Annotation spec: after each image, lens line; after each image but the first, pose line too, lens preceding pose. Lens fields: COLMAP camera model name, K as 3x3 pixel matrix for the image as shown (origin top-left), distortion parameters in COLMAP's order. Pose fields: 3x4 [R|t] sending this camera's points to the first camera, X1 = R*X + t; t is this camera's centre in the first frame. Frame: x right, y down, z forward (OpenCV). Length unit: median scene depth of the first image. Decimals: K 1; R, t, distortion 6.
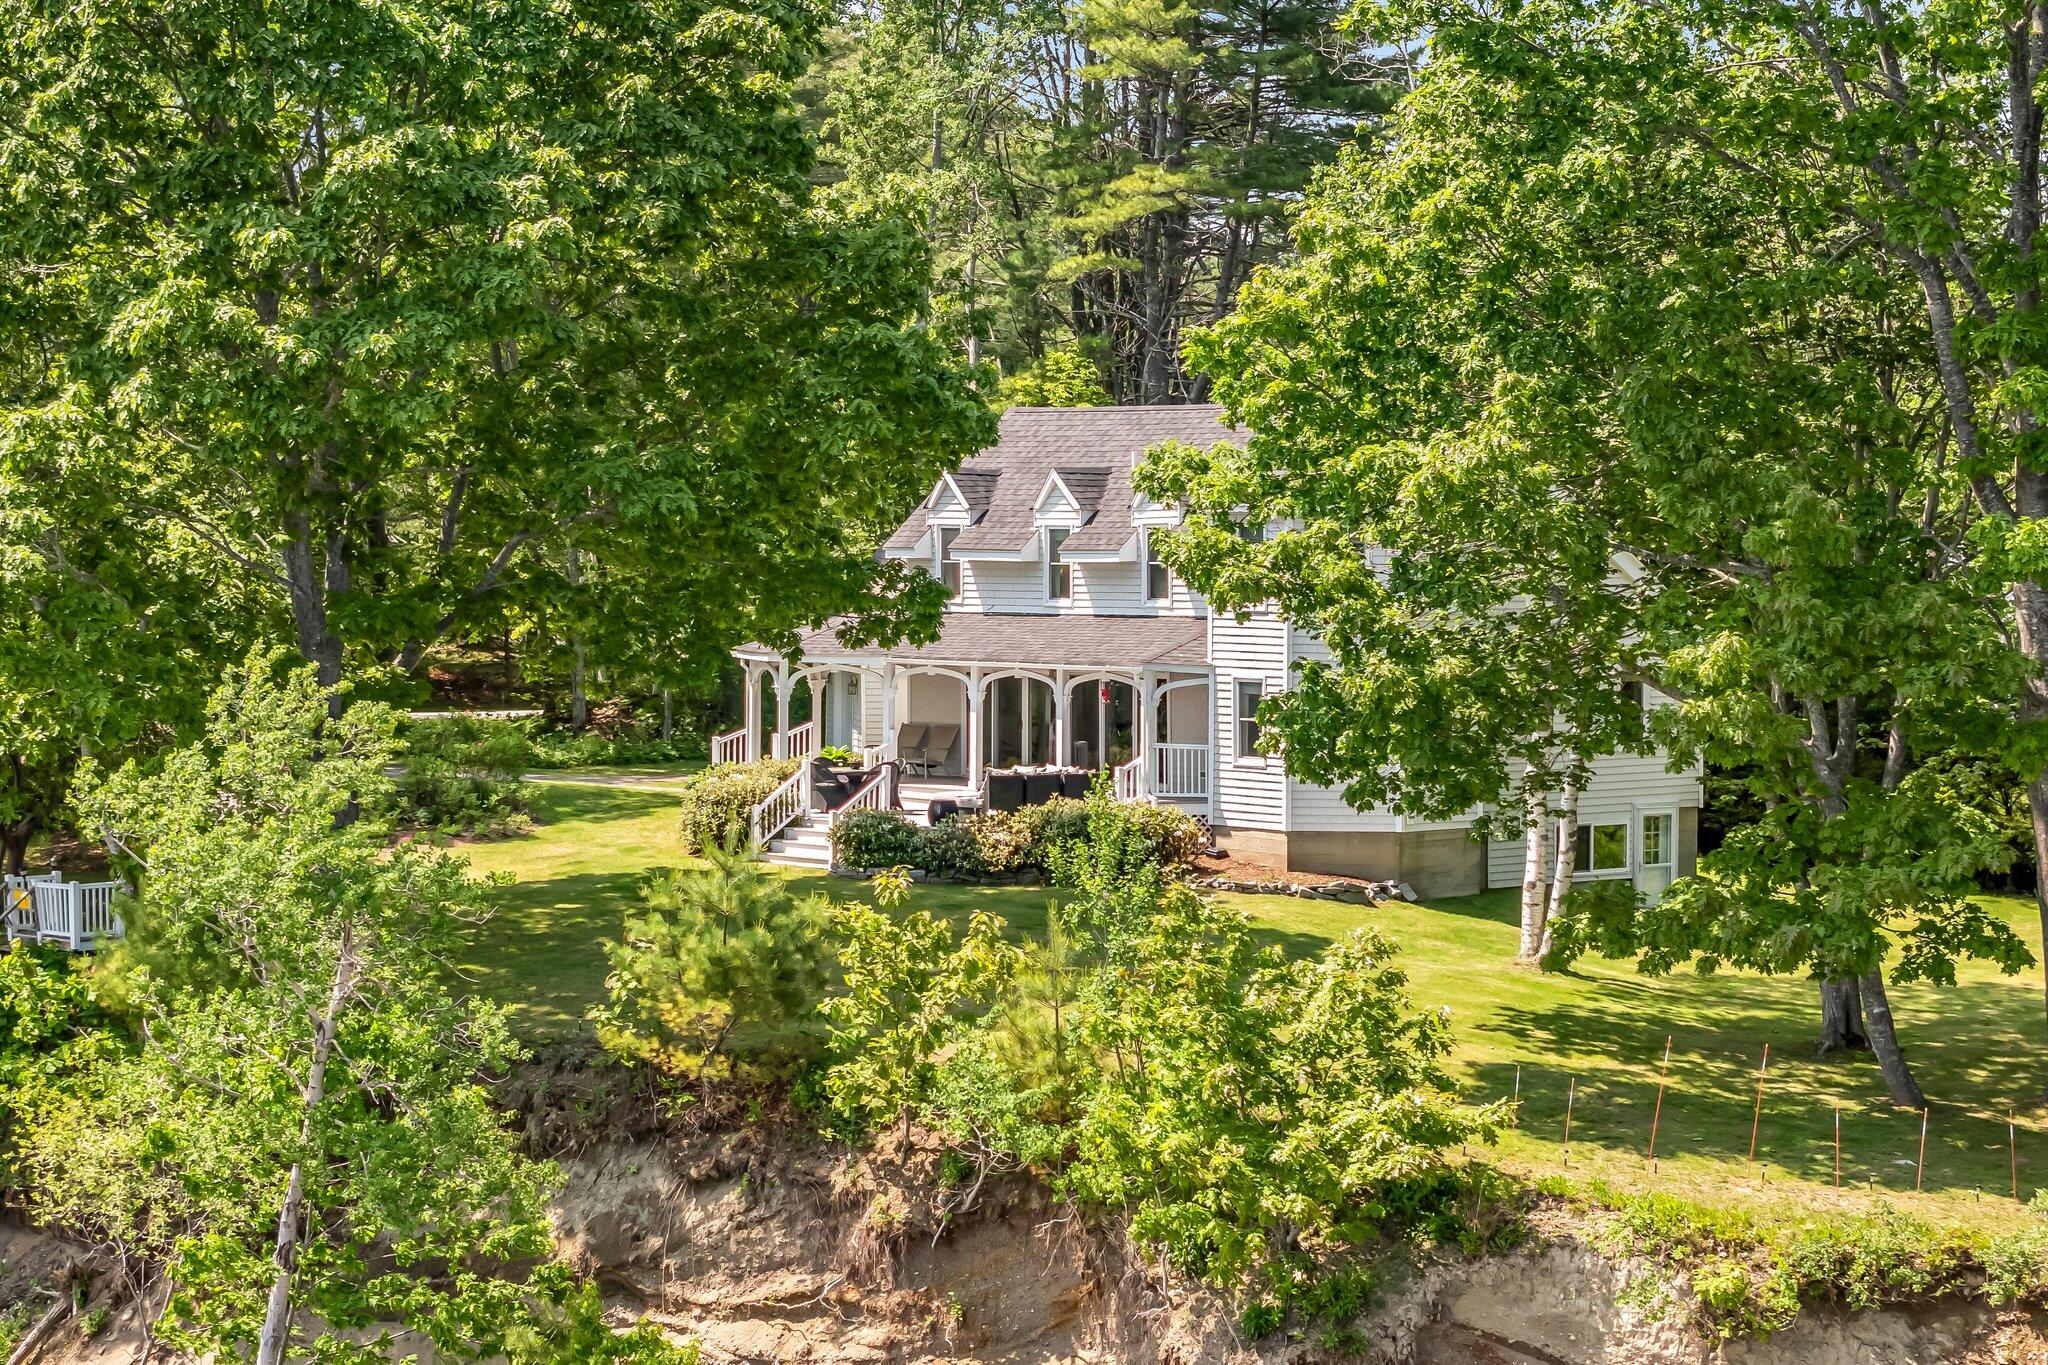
lens RADIAL K [[4203.6, 0, 1024.0], [0, 4203.6, 682.5], [0, 0, 1]] dist [-0.007865, 0.390278]
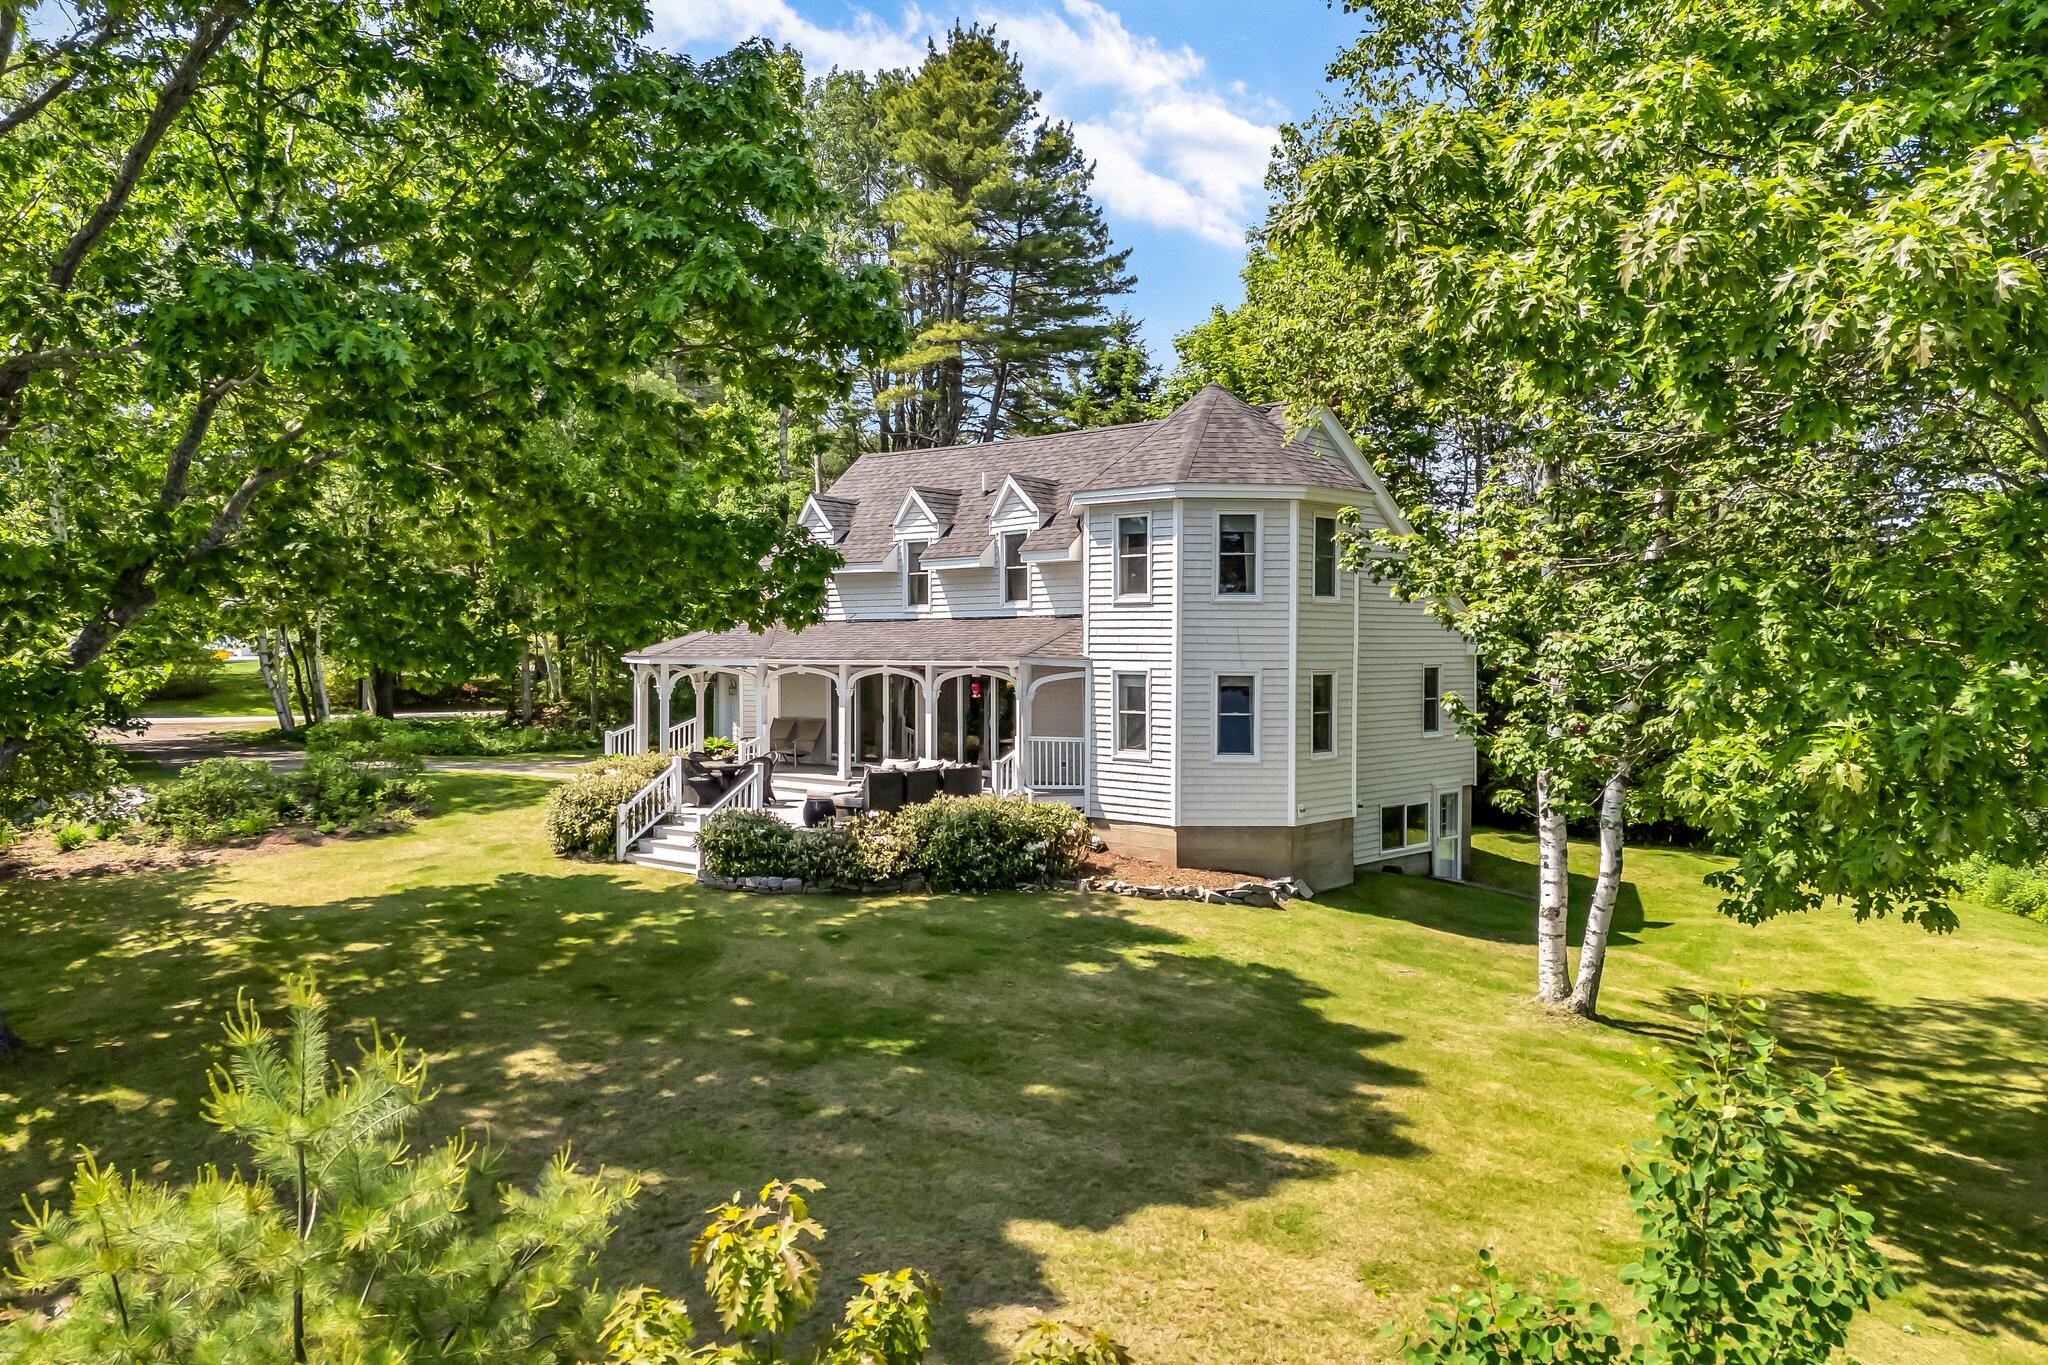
lens RADIAL K [[1544.0, 0, 1030.9], [0, 1544.0, 675.4], [0, 0, 1]] dist [0.098110, -0.054043]
pose [[0.990366, -0.004678, 0.138395, -0.019812], [0.006772, 0.999870, -0.014662, 0.005214], [-0.138308, 0.015458, 0.990269, 0.630985]]
